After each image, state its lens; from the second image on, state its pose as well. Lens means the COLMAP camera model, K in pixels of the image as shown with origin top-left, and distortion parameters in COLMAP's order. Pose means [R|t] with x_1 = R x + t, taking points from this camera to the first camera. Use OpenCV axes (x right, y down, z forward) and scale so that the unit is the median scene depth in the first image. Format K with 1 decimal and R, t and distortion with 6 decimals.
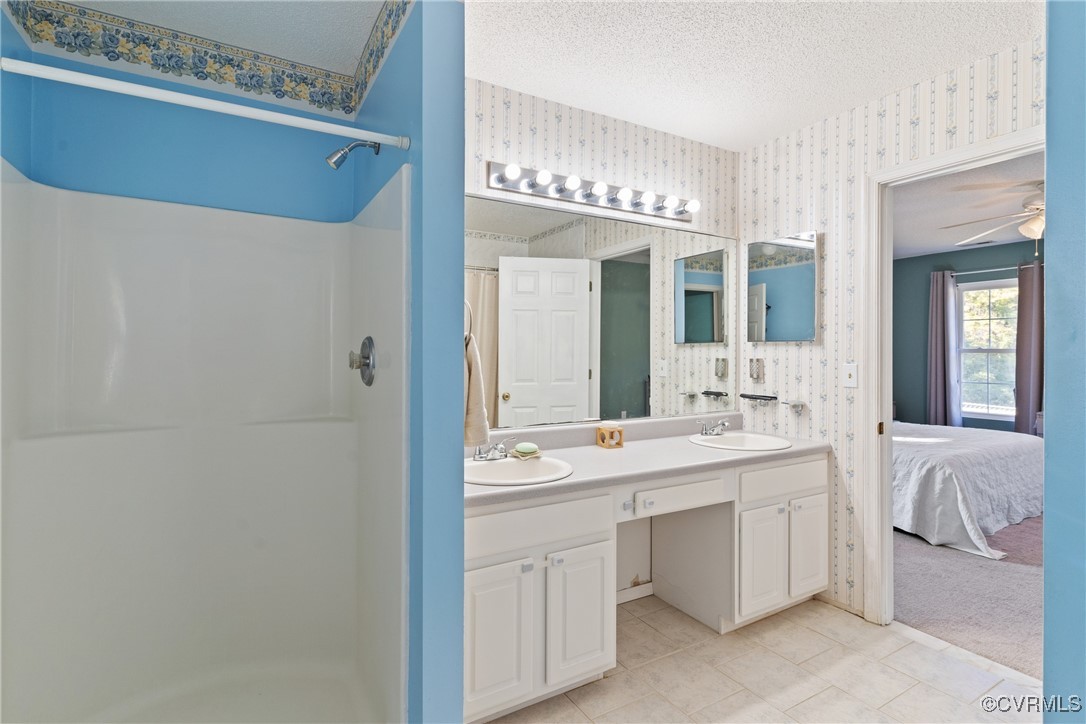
lens RADIAL K [[524.0, 0, 537.1], [0, 524.0, 356.1], [0, 0, 1]] dist [0.001482, 0.001589]
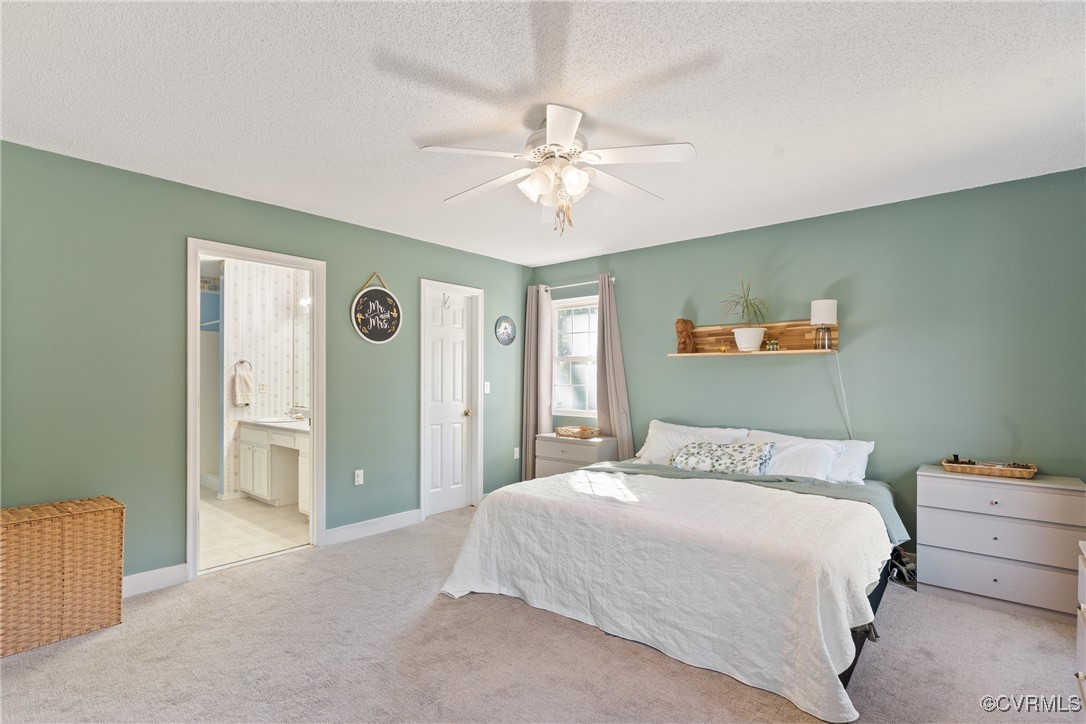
lens RADIAL K [[524.0, 0, 533.0], [0, 524.0, 376.5], [0, 0, 1]] dist [0.001482, 0.001589]
pose [[0.330759, 0.003664, -0.943708, 1.085916], [0.000611, 0.999991, 0.004097, -0.004564], [0.943715, -0.001932, 0.330754, 0.500928]]
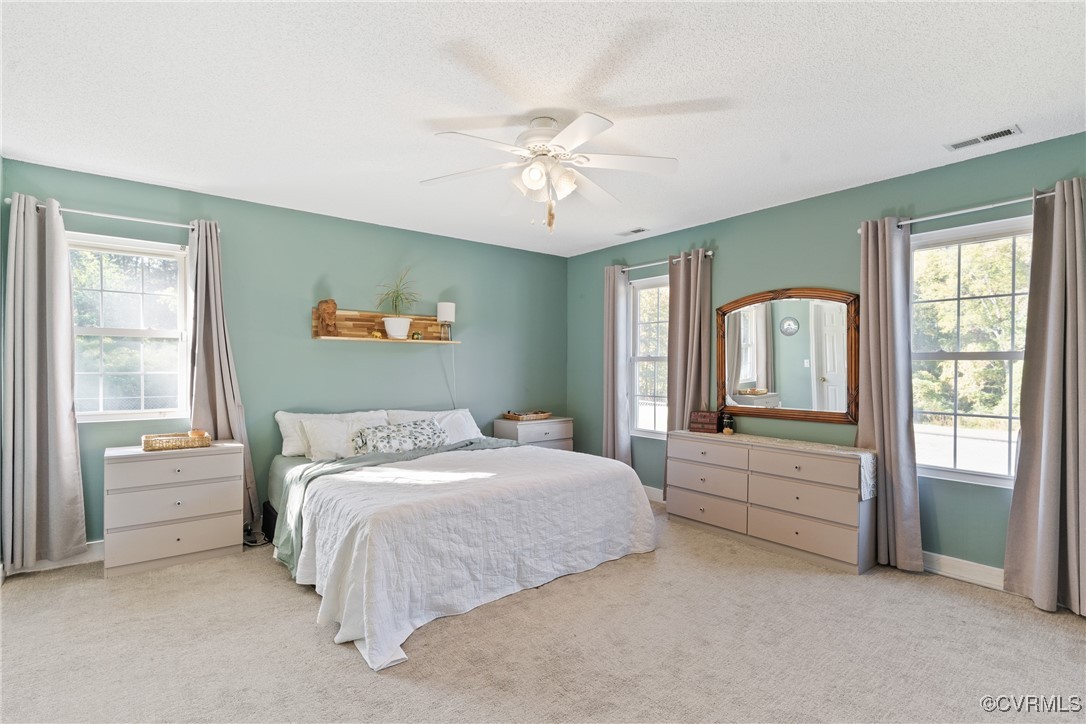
lens RADIAL K [[524.0, 0, 540.4], [0, 524.0, 369.0], [0, 0, 1]] dist [0.001482, 0.001589]
pose [[0.987899, 0.008553, 0.154862, 0.578212], [-0.010581, 0.999869, 0.012272, -0.002174], [-0.154737, -0.013762, 0.987860, 0.188118]]
